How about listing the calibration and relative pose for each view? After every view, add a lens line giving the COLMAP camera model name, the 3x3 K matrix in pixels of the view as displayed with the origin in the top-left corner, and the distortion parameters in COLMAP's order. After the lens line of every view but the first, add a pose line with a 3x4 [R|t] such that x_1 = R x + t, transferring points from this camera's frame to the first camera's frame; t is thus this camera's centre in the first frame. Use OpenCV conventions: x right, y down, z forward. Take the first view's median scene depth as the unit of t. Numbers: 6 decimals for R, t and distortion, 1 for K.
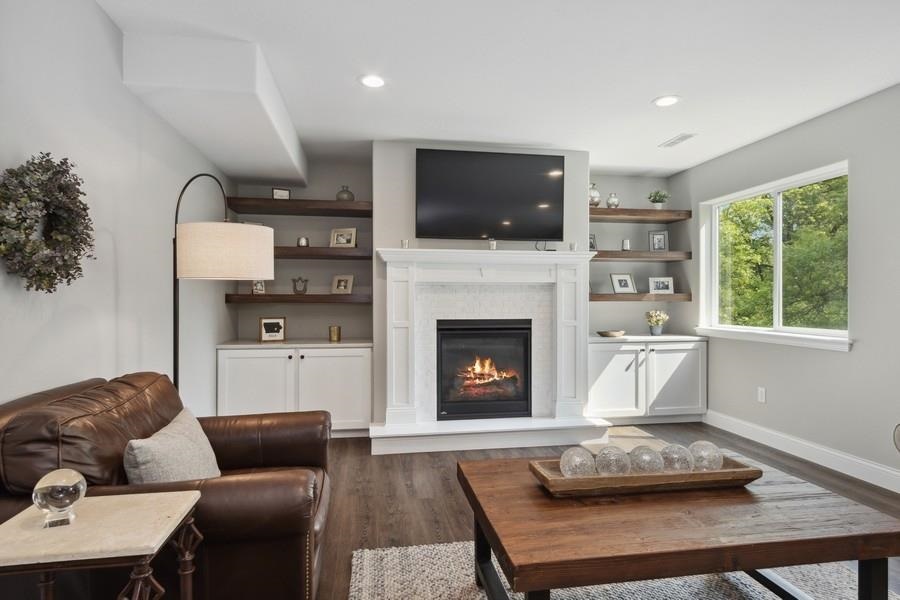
lens RADIAL K [[491.2, 0, 444.5], [0, 491.2, 304.7], [0, 0, 1]] dist [0.008995, 0.001889]
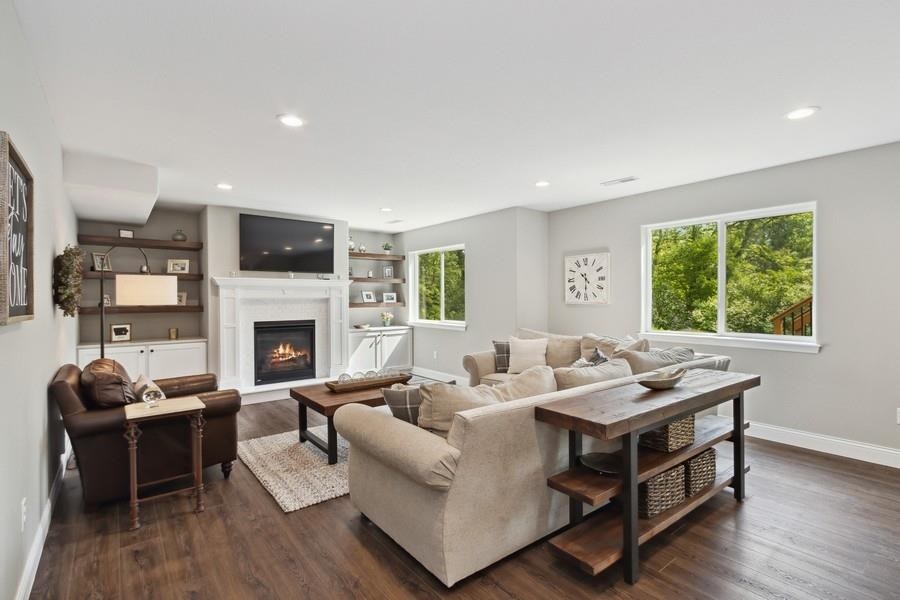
lens RADIAL K [[428.5, 0, 447.4], [0, 428.5, 302.8], [0, 0, 1]] dist [0.007838, 0.001470]
pose [[0.872904, -0.009081, 0.487807, -0.140064], [0.007314, 0.999958, 0.005526, -0.032731], [-0.487836, -0.001256, 0.872934, -0.491315]]
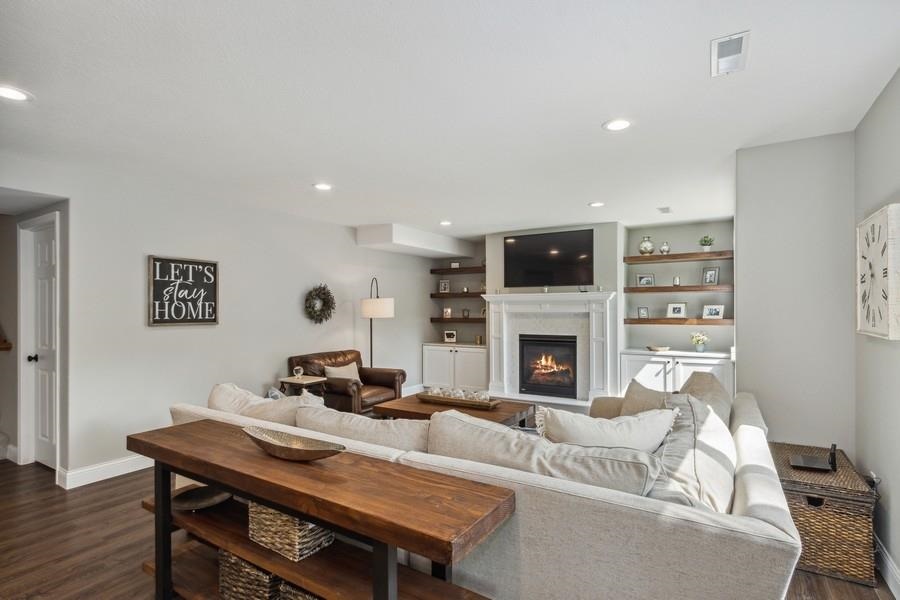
lens RADIAL K [[455.7, 0, 447.1], [0, 455.7, 306.5], [0, 0, 1]] dist [-0.000235, -0.000029]
pose [[0.755033, -0.007126, -0.655648, 0.805903], [-0.002618, 0.999900, -0.013882, -0.041517], [0.655681, 0.012198, 0.754939, -0.348465]]
